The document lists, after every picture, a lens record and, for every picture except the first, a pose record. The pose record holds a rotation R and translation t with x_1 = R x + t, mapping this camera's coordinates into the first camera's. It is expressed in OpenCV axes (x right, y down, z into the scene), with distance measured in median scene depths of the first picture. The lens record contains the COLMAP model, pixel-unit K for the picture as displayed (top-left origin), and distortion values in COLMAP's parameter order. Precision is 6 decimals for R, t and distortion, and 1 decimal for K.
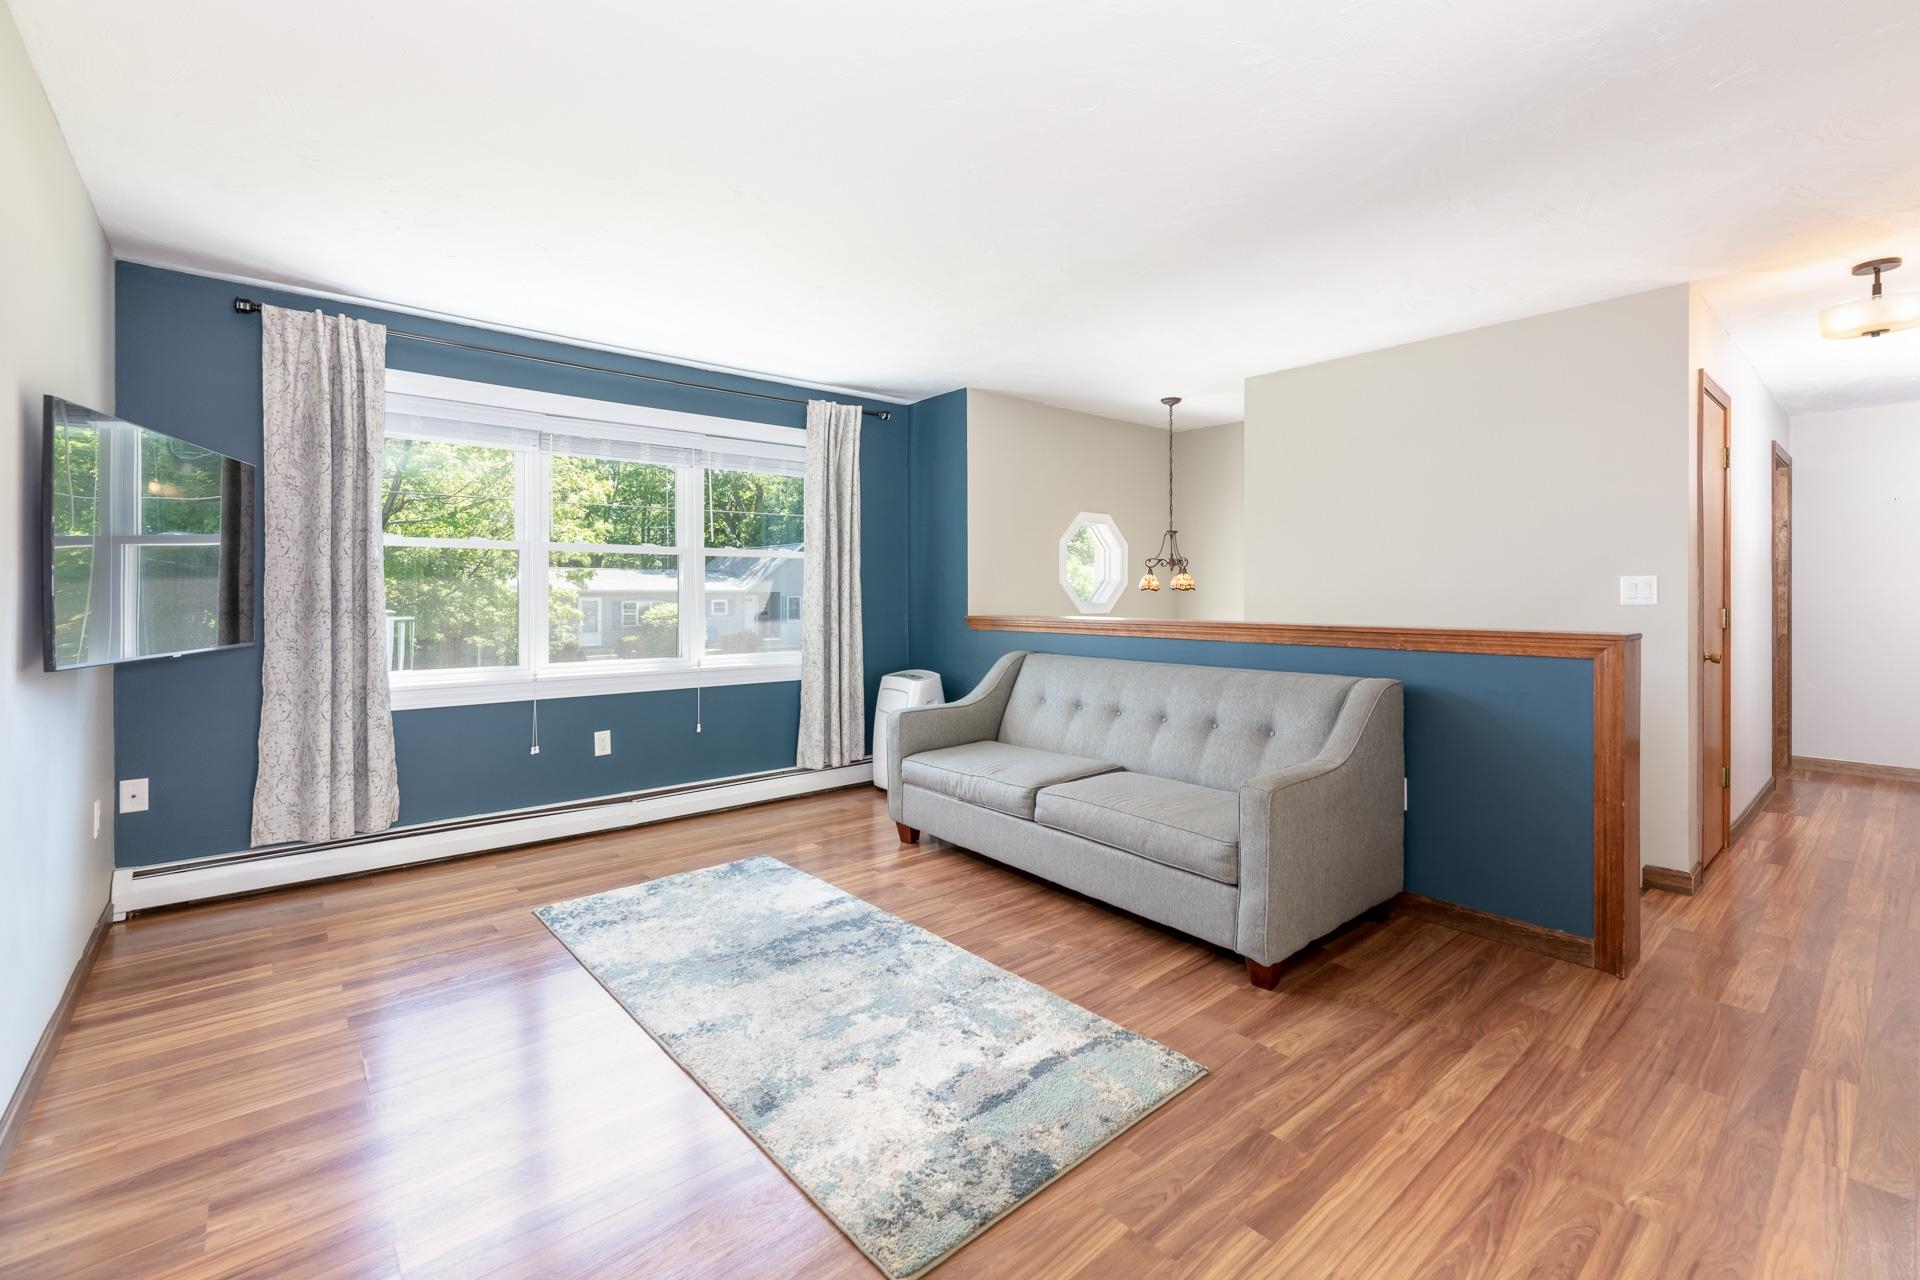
lens RADIAL K [[811.1, 0, 928.3], [0, 811.1, 589.9], [0, 0, 1]] dist [0.000075, -0.000213]
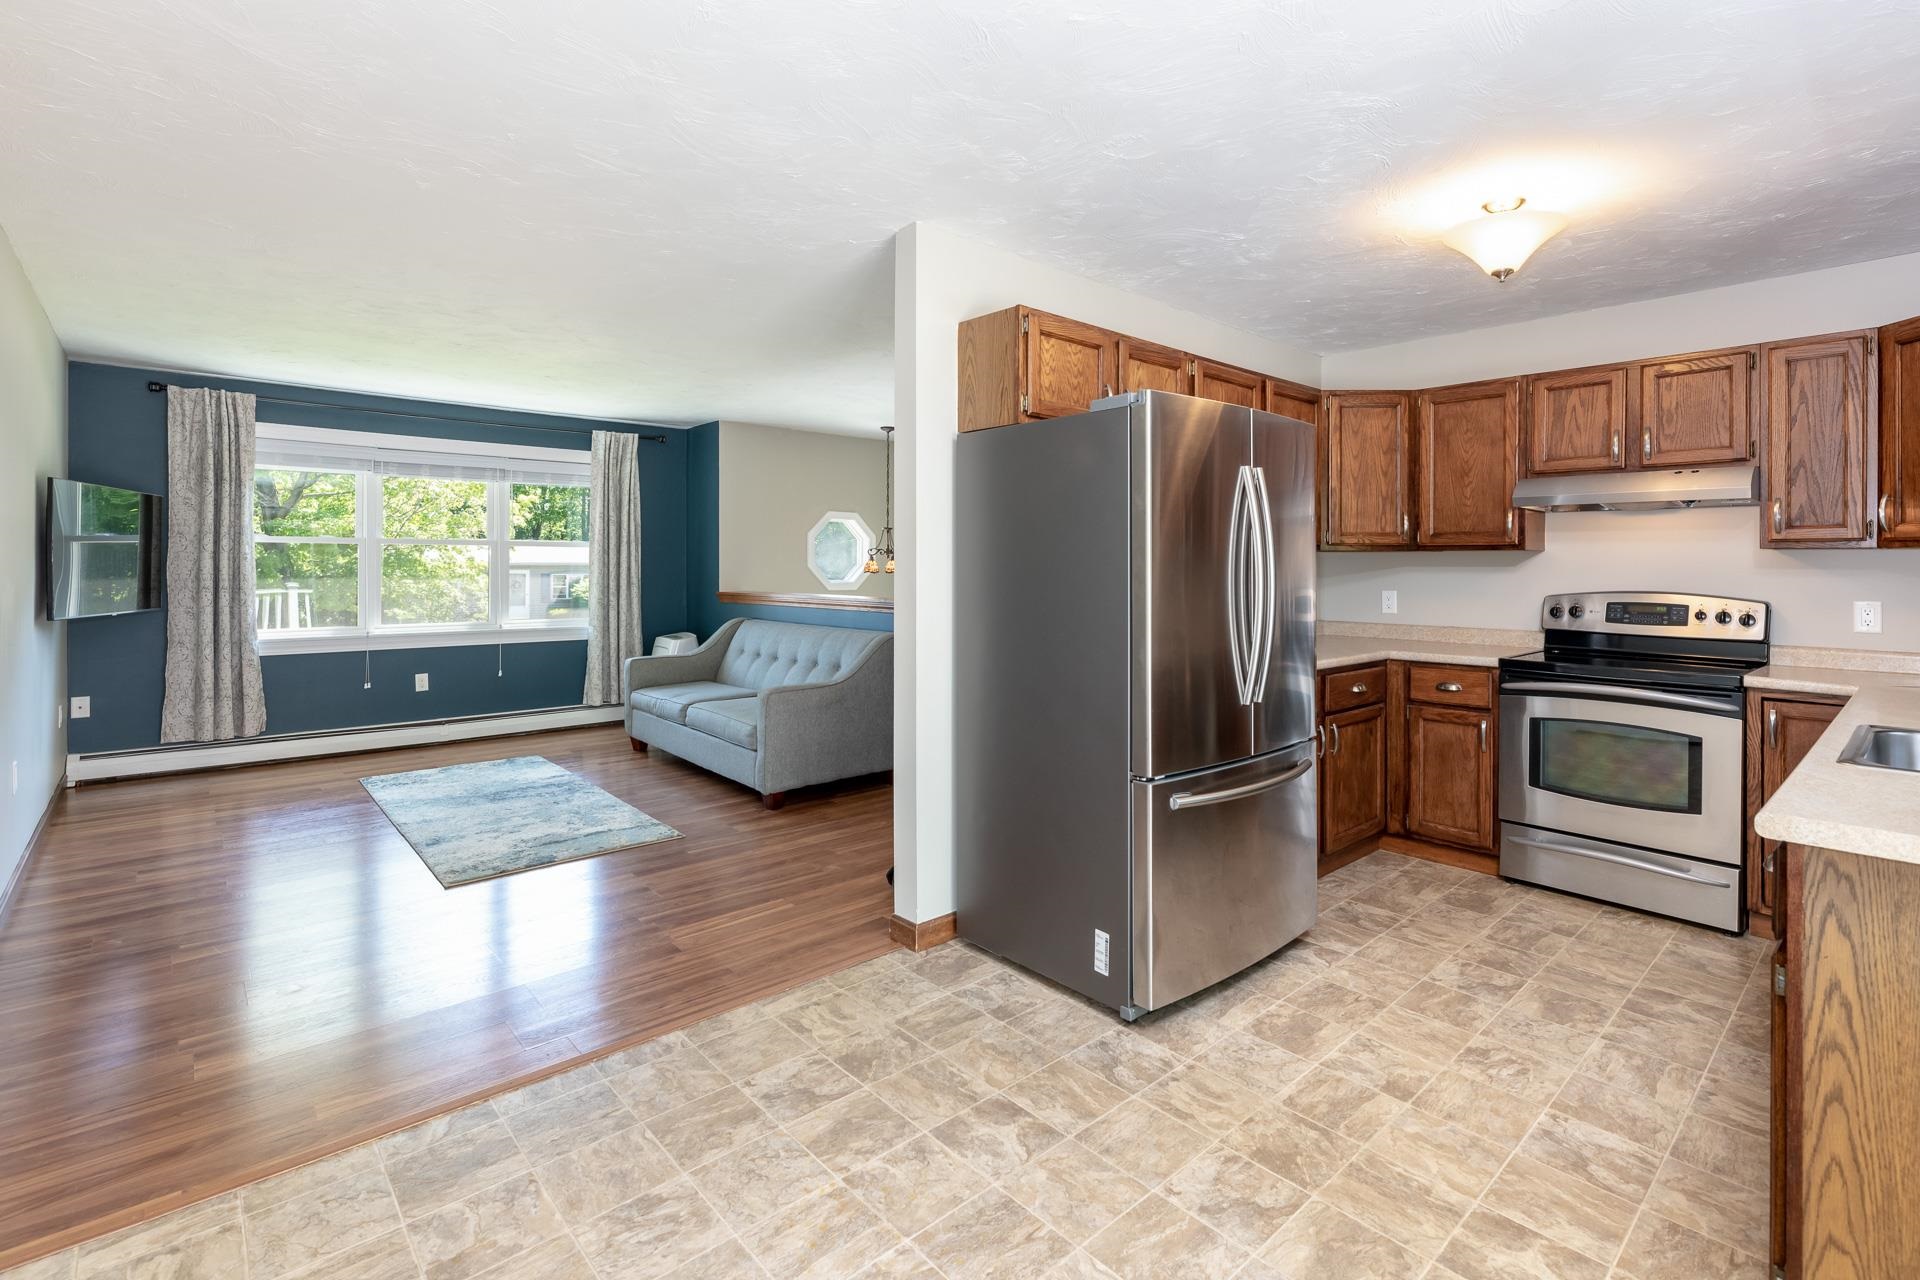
lens RADIAL K [[887.4, 0, 969.4], [0, 887.4, 564.3], [0, 0, 1]] dist [0.001069, 0.000674]
pose [[0.999155, 0.004807, 0.040815, 0.566788], [-0.004967, 0.999980, 0.003820, -0.028942], [-0.040795, -0.004019, 0.999159, -0.671404]]
